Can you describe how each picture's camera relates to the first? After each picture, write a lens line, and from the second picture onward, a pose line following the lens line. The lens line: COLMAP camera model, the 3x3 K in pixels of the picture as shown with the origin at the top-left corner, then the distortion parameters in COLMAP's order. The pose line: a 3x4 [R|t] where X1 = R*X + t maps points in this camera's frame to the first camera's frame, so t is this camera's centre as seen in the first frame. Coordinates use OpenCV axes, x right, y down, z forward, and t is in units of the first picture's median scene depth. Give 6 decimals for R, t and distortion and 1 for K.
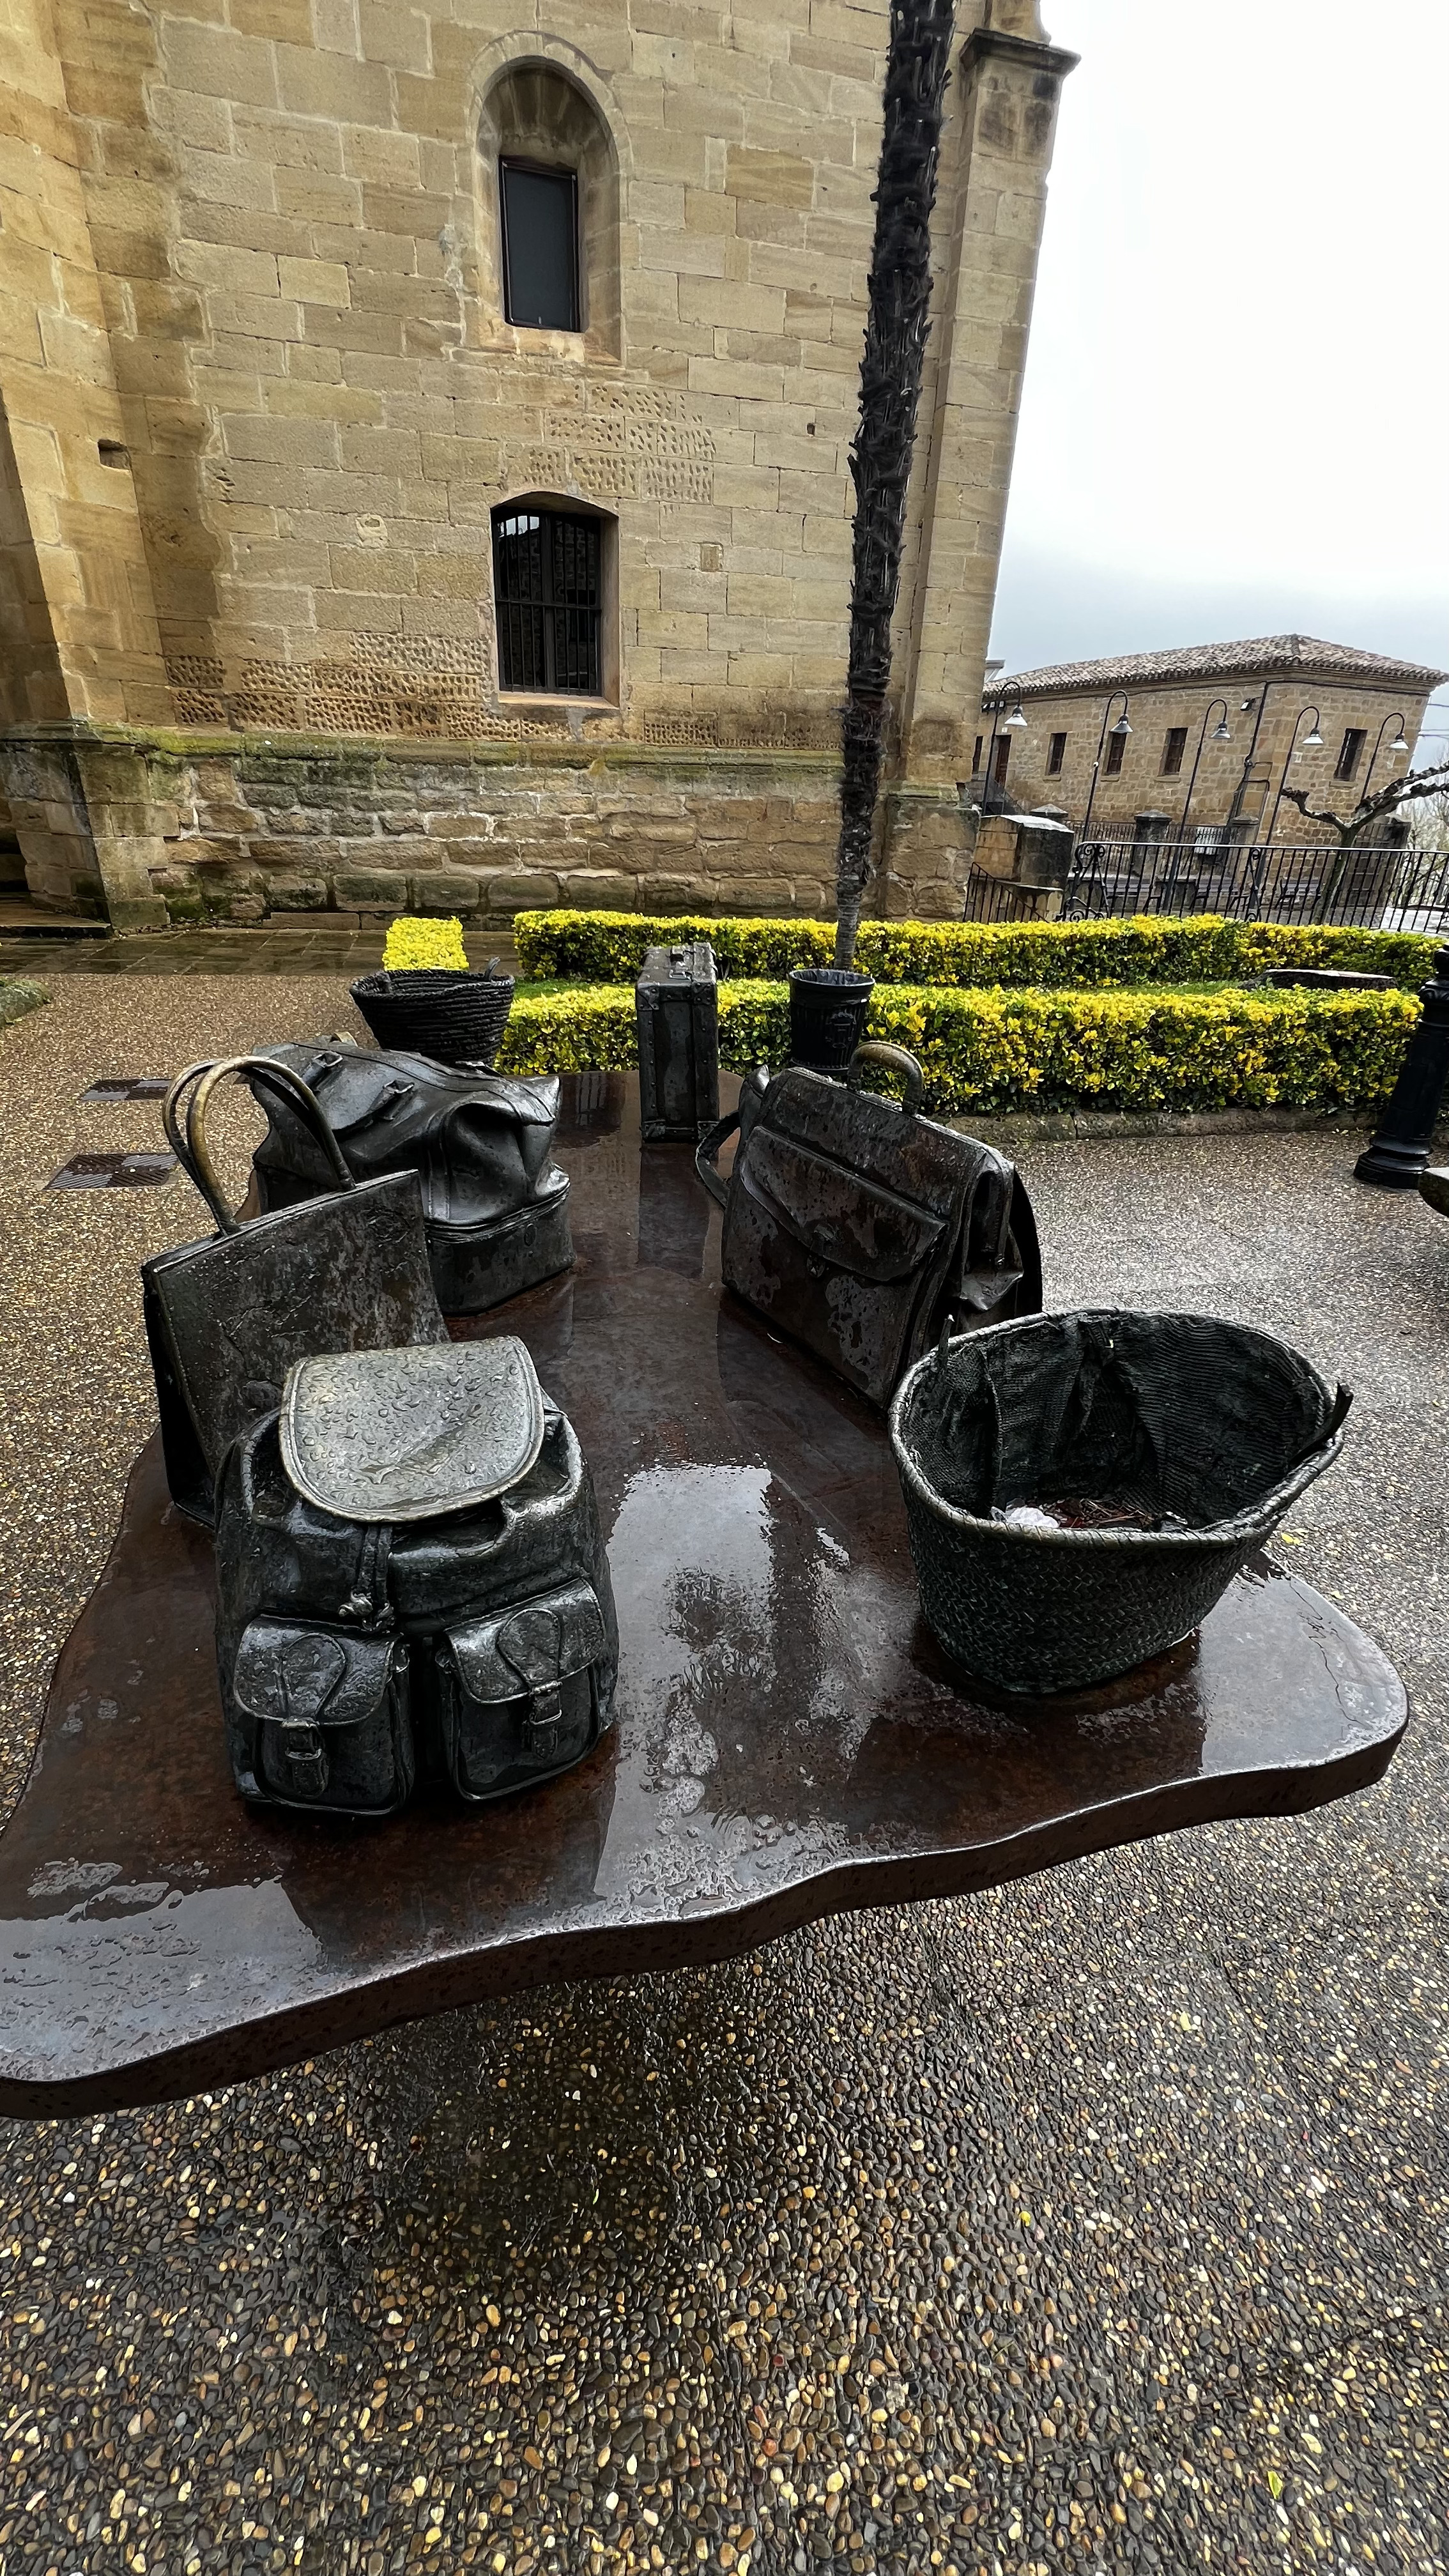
lens RADIAL K [[998.5, 0, 721.5], [0, 998.5, 1285.3], [0, 0, 1]] dist [-0.000586, -0.000212]
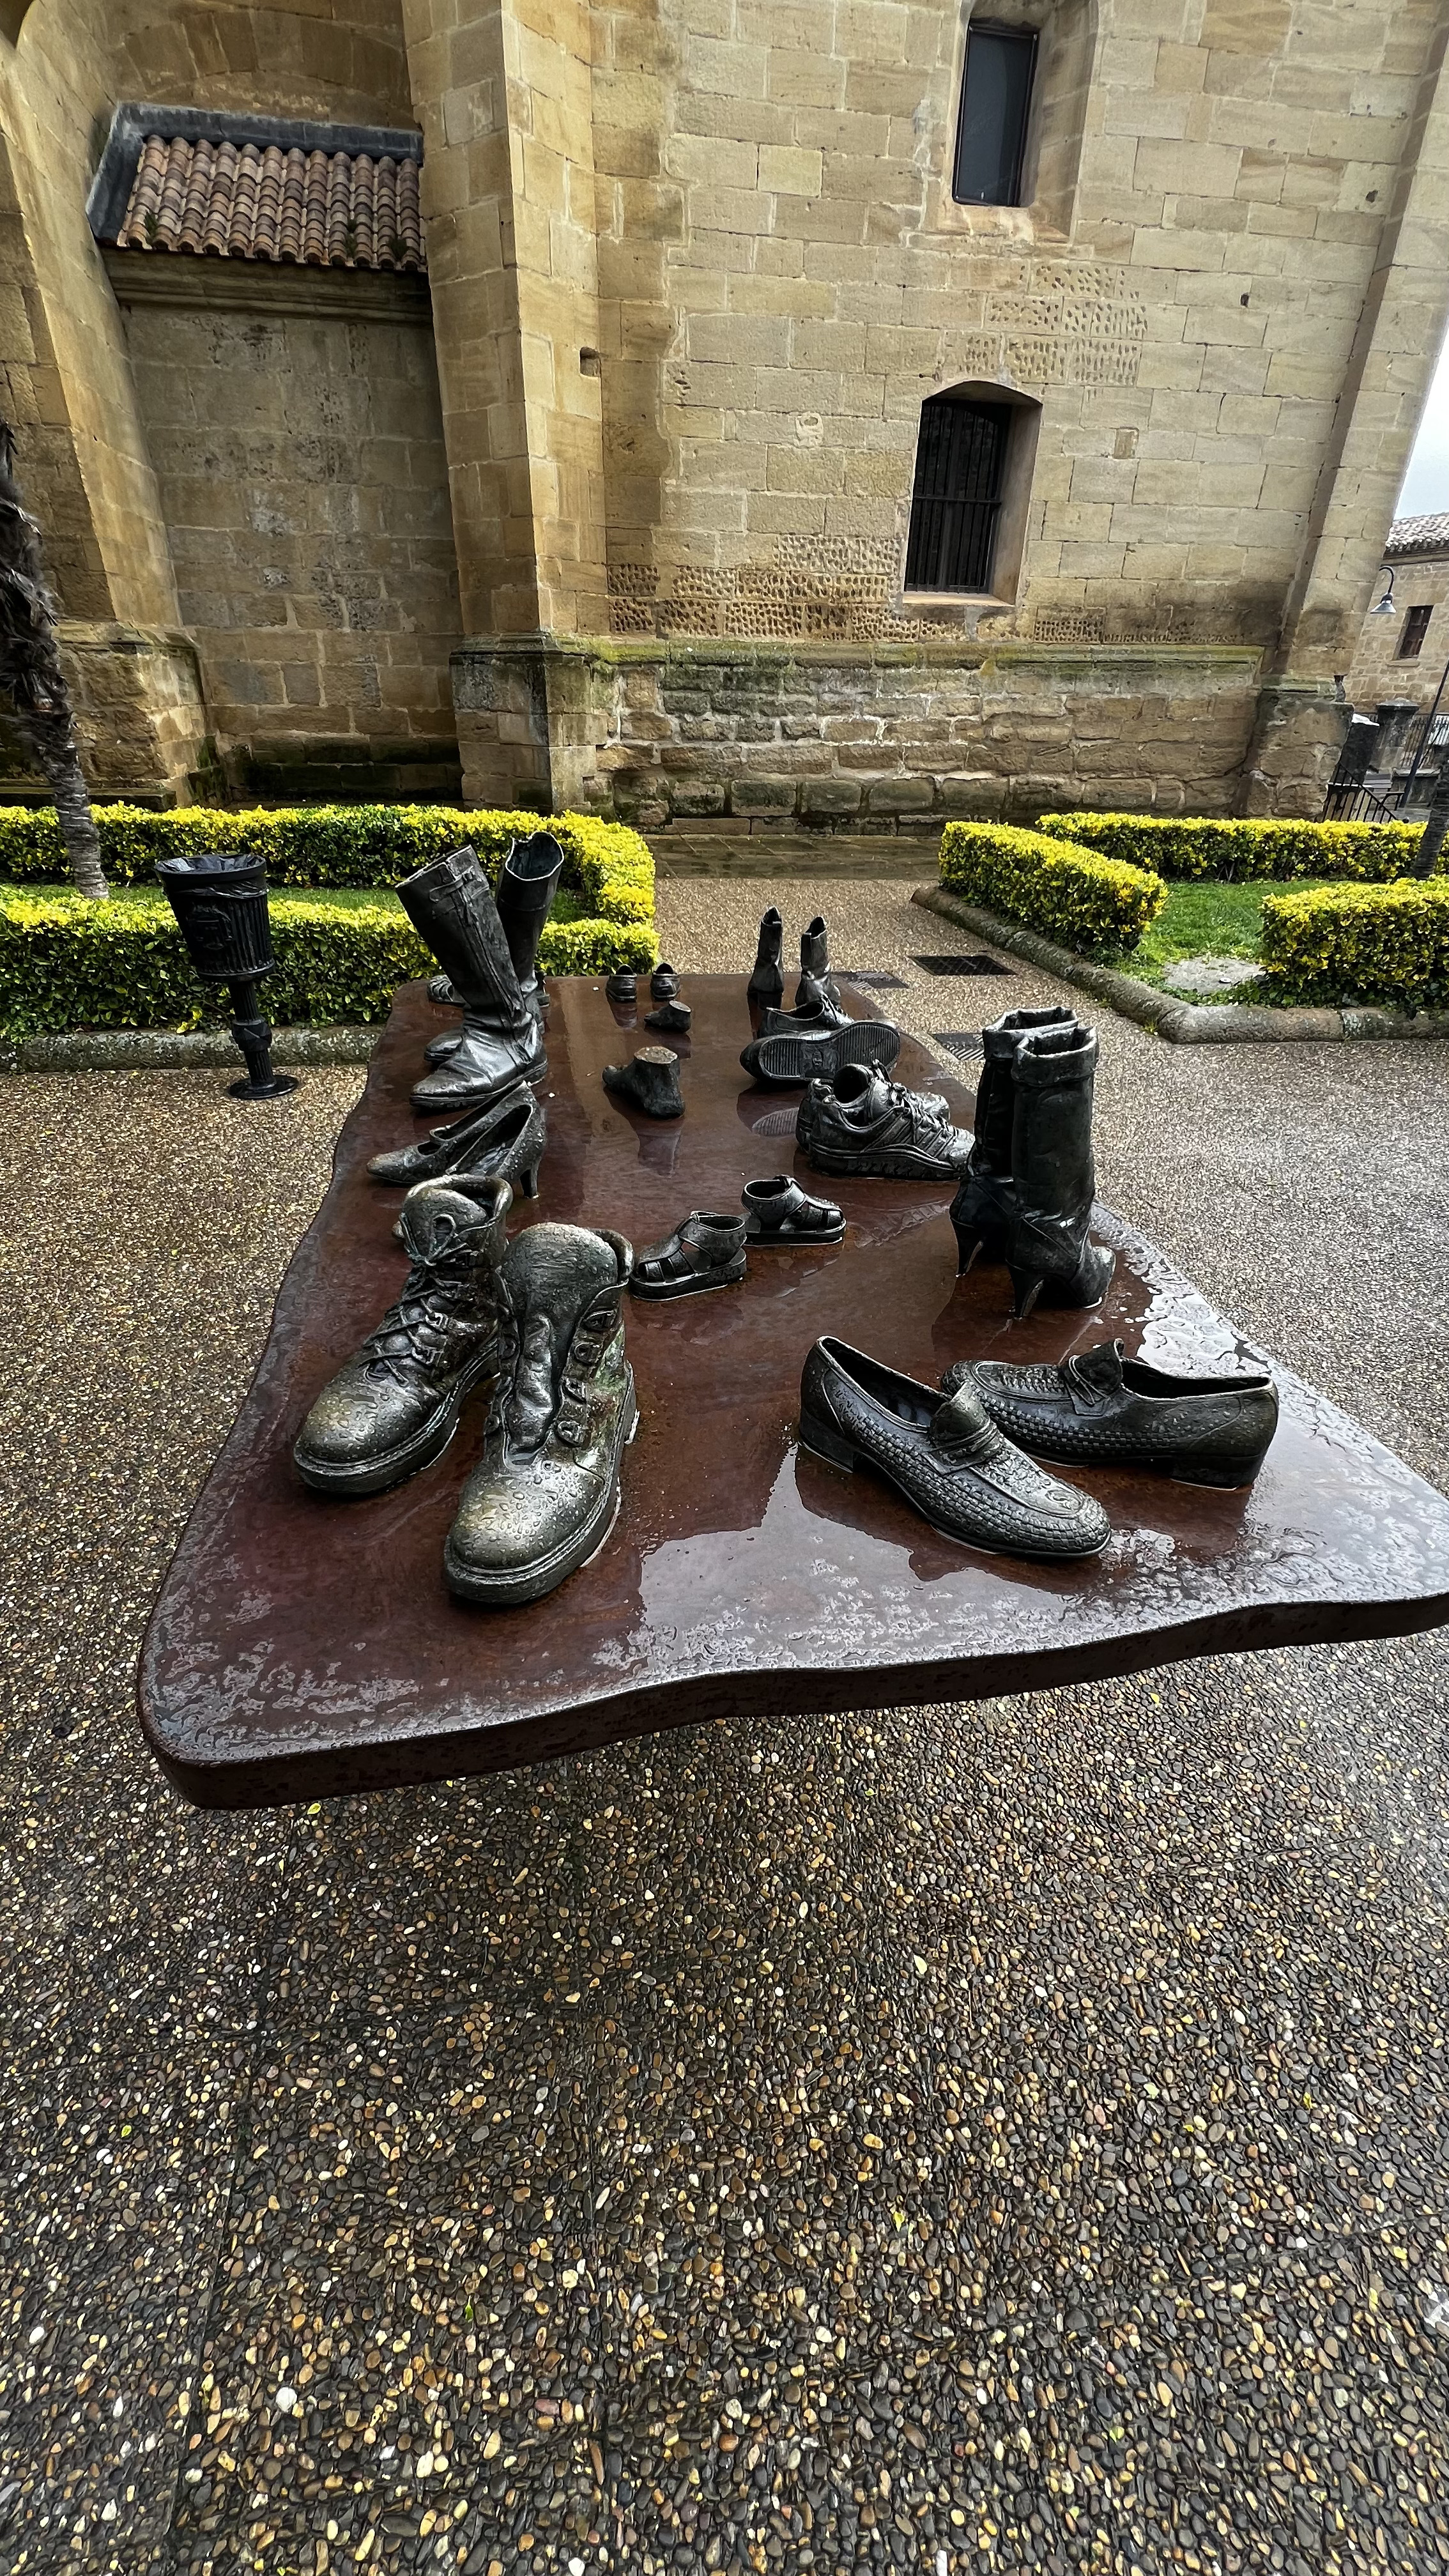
lens RADIAL K [[998.5, 0, 728.5], [0, 998.5, 1283.1], [0, 0, 1]] dist [-0.000586, -0.000212]
pose [[0.997022, 0.024298, -0.073196, -0.328689], [-0.018339, 0.996545, 0.081007, 0.029843], [0.074911, -0.079423, 0.994022, -0.084983]]
